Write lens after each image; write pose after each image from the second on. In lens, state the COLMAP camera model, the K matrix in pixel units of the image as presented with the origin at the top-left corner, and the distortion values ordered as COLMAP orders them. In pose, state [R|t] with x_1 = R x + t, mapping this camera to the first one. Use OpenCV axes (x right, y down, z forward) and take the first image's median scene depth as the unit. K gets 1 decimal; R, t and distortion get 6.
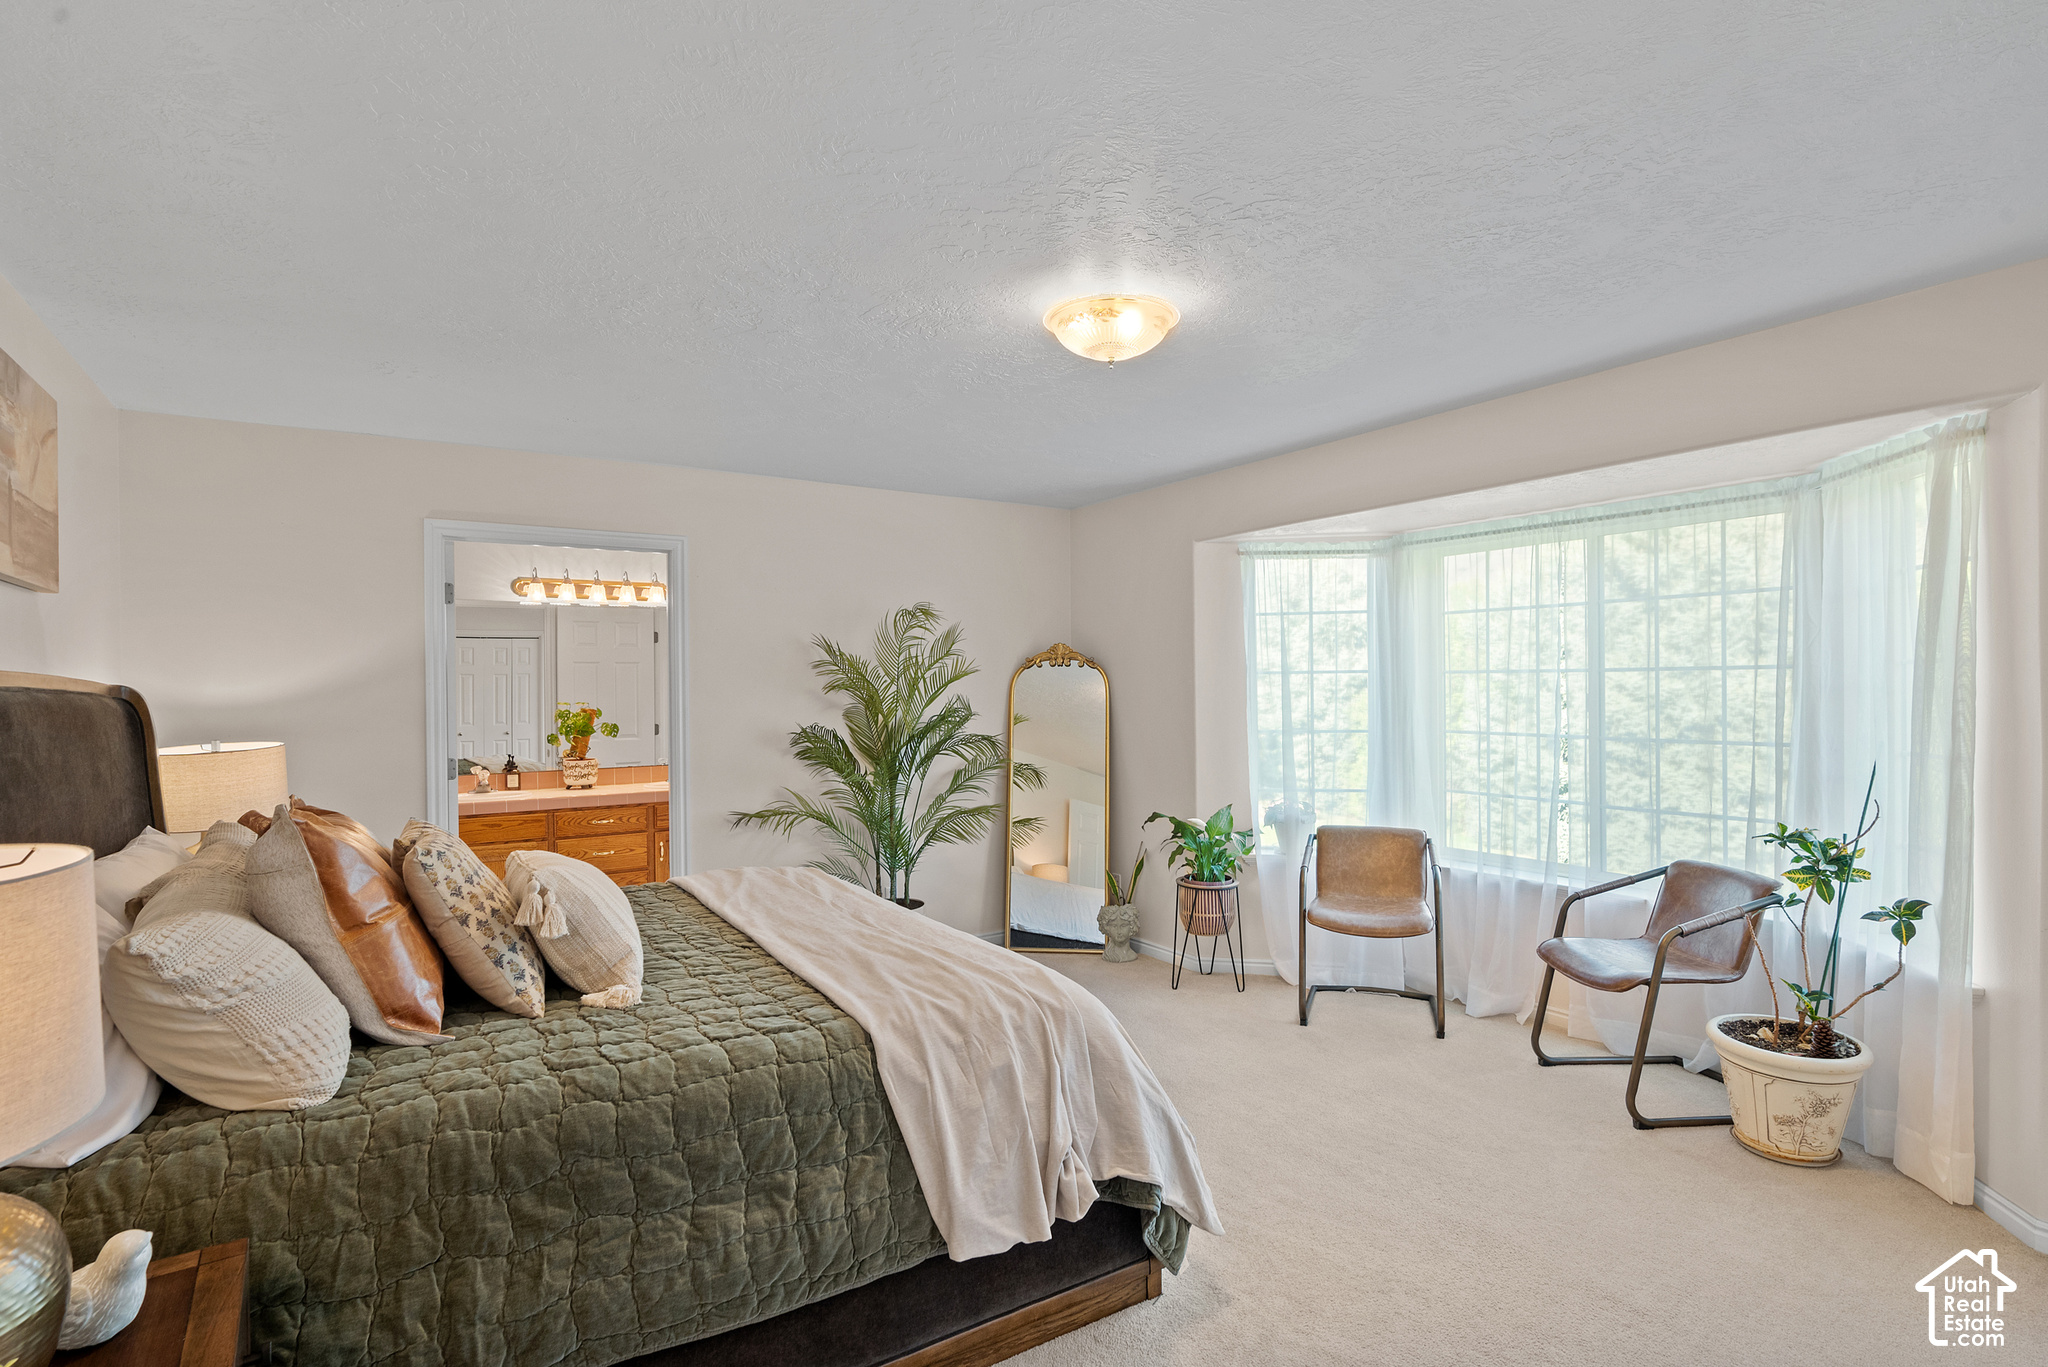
lens RADIAL K [[1030.0, 0, 1024.0], [0, 1030.0, 683.5], [0, 0, 1]] dist [-0.000050, -0.000063]
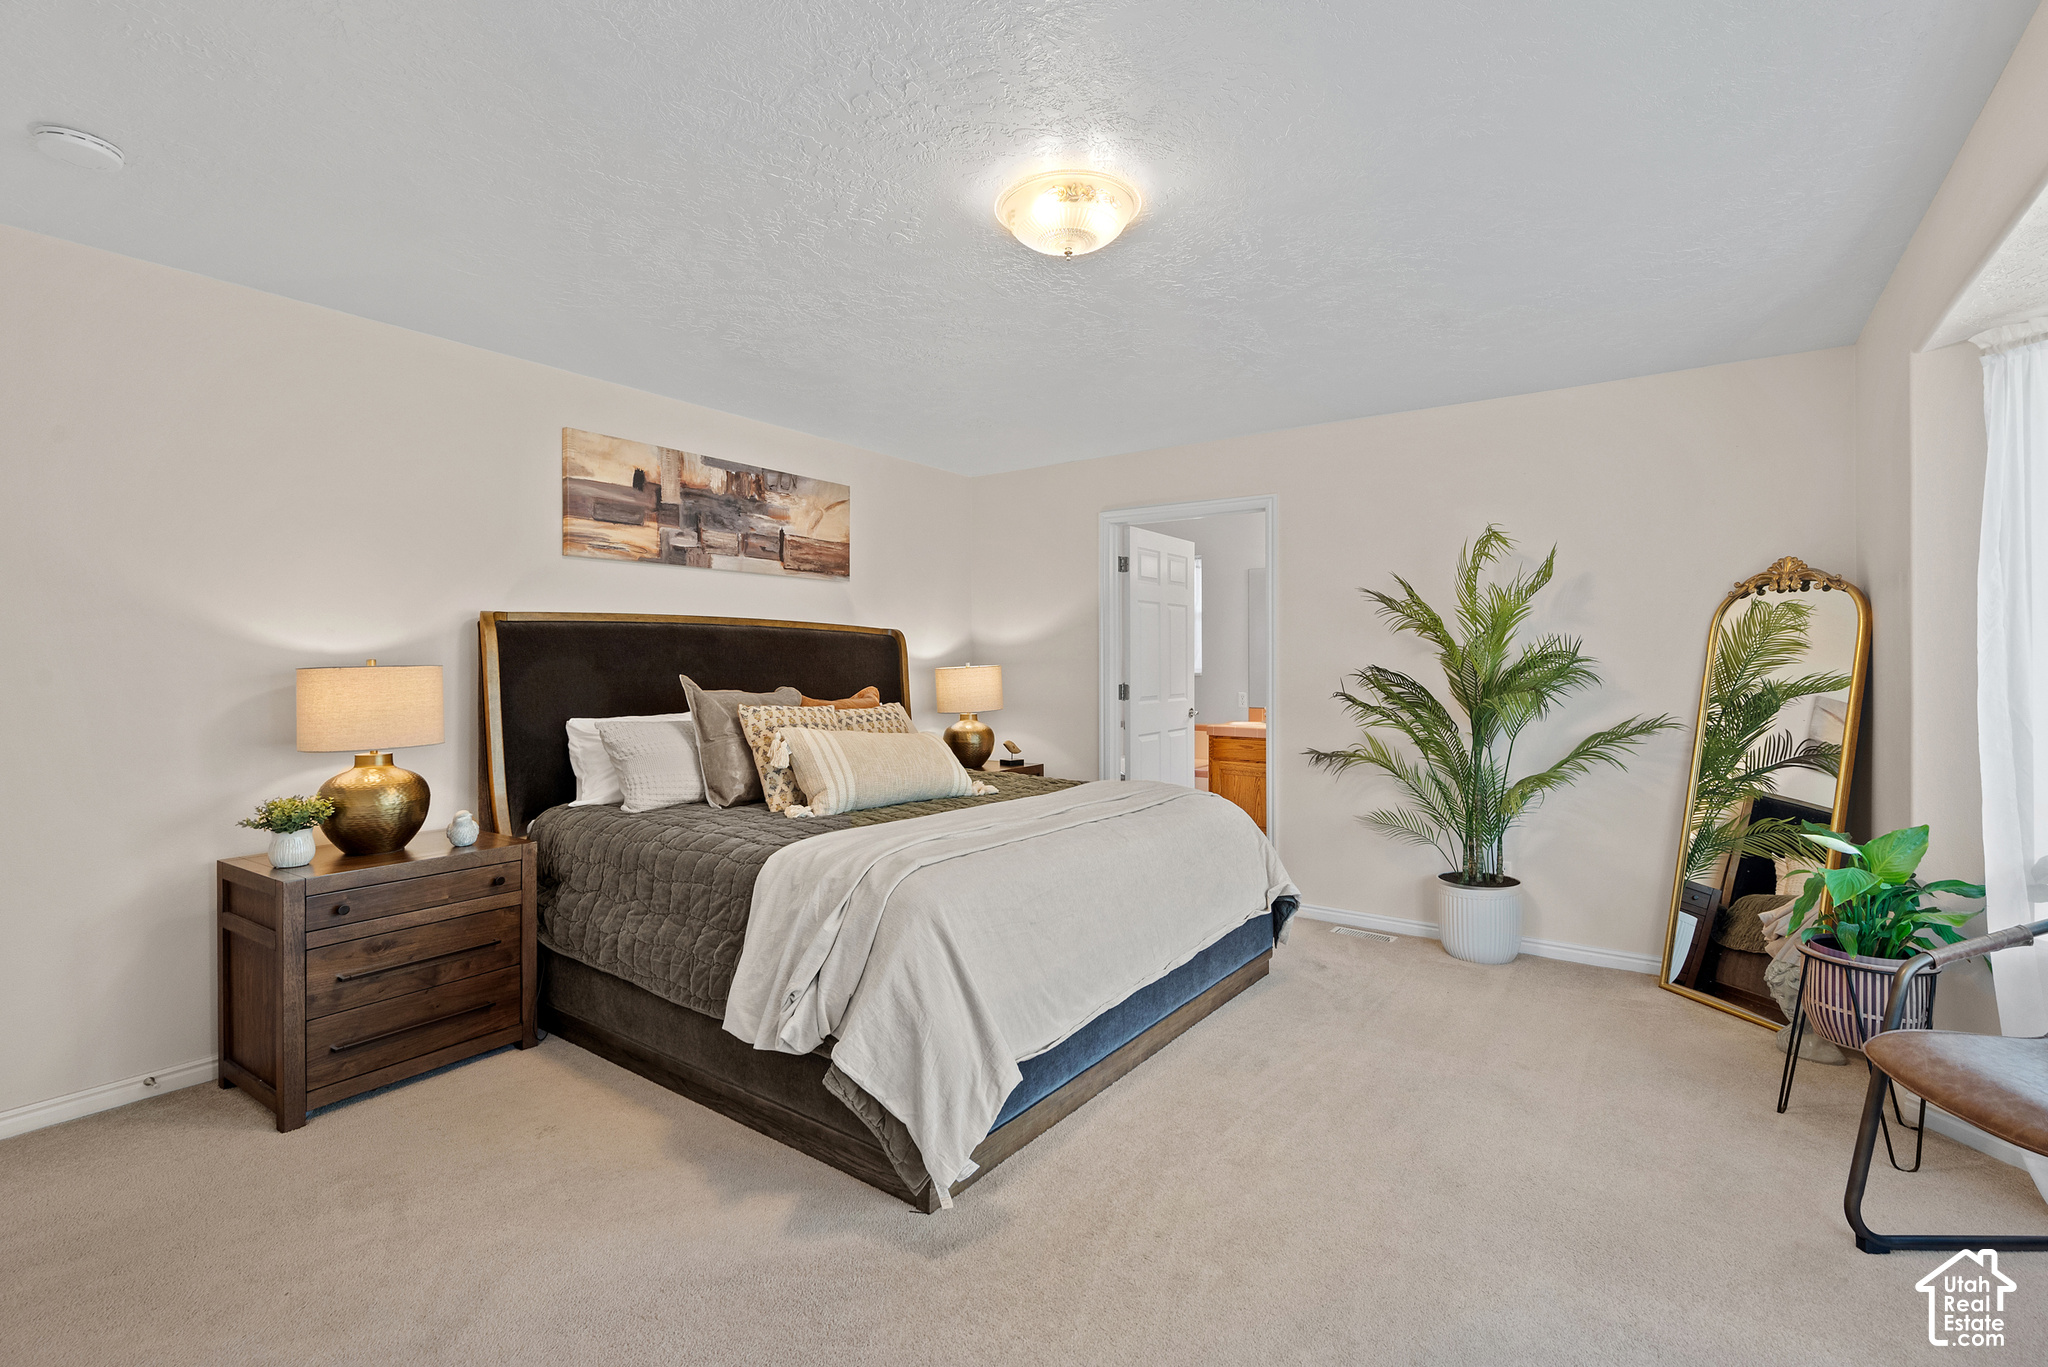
lens RADIAL K [[956.0, 0, 1024.0], [0, 956.0, 683.5], [0, 0, 1]] dist [0.000931, 0.000045]
pose [[0.353422, 0.025777, -0.935109, 0.521152], [-0.002039, 0.999639, 0.026785, 0.032031], [0.935462, -0.007560, 0.353347, 0.382276]]
